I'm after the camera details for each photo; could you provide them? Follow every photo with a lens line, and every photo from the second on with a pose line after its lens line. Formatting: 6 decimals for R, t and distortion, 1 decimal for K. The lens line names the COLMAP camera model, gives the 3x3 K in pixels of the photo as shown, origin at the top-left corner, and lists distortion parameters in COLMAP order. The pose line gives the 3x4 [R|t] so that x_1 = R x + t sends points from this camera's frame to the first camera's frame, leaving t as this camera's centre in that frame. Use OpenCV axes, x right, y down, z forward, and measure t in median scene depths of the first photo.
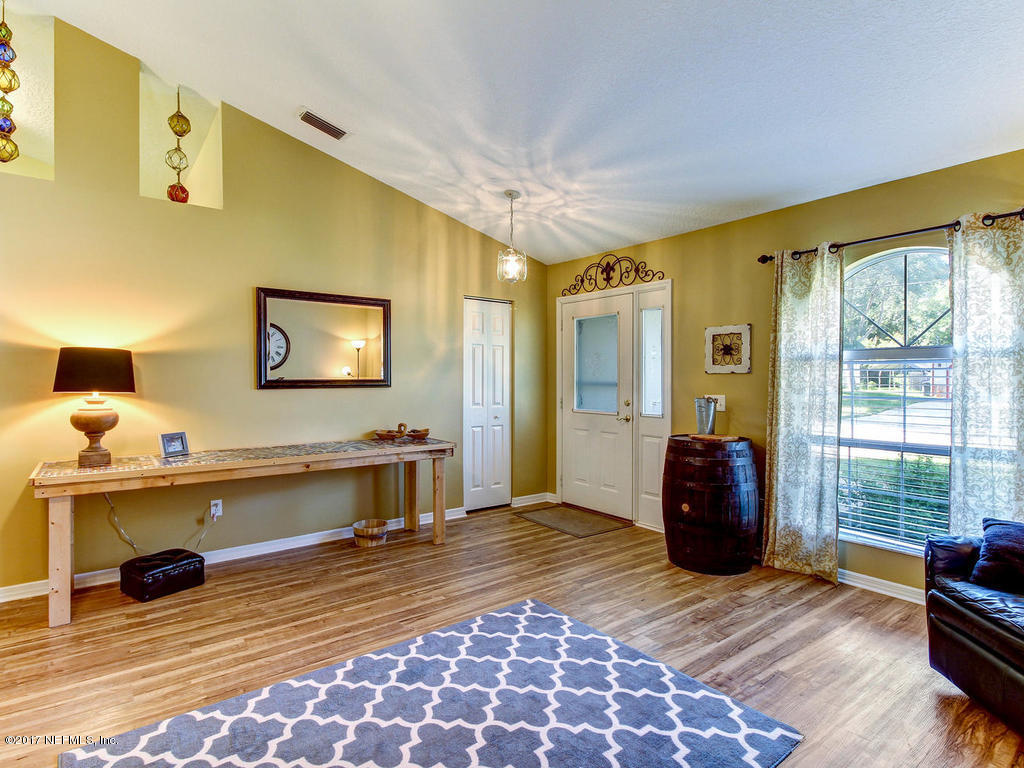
lens RADIAL K [[535.8, 0, 509.6], [0, 535.8, 377.5], [0, 0, 1]] dist [0.026837, -0.020679]
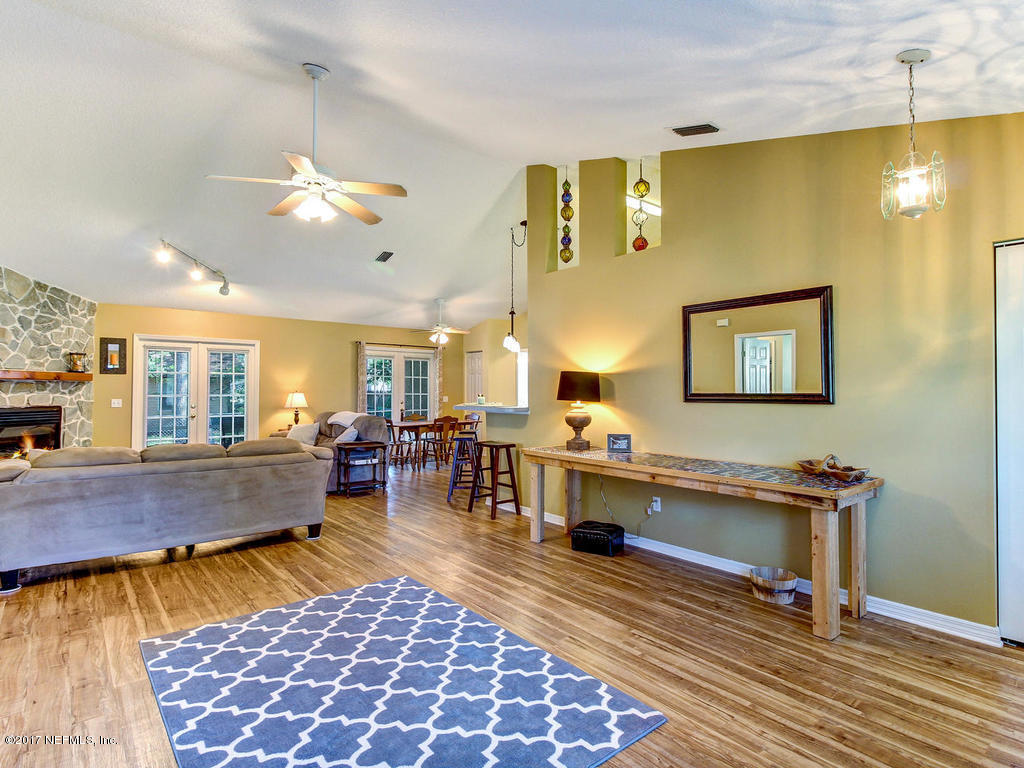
lens RADIAL K [[535.8, 0, 509.6], [0, 535.8, 377.5], [0, 0, 1]] dist [0.026837, -0.020679]
pose [[0.030592, -0.024741, -0.999226, 0.649467], [0.002506, 0.999692, -0.024676, -0.001932], [0.999529, -0.001750, 0.030645, 0.695068]]
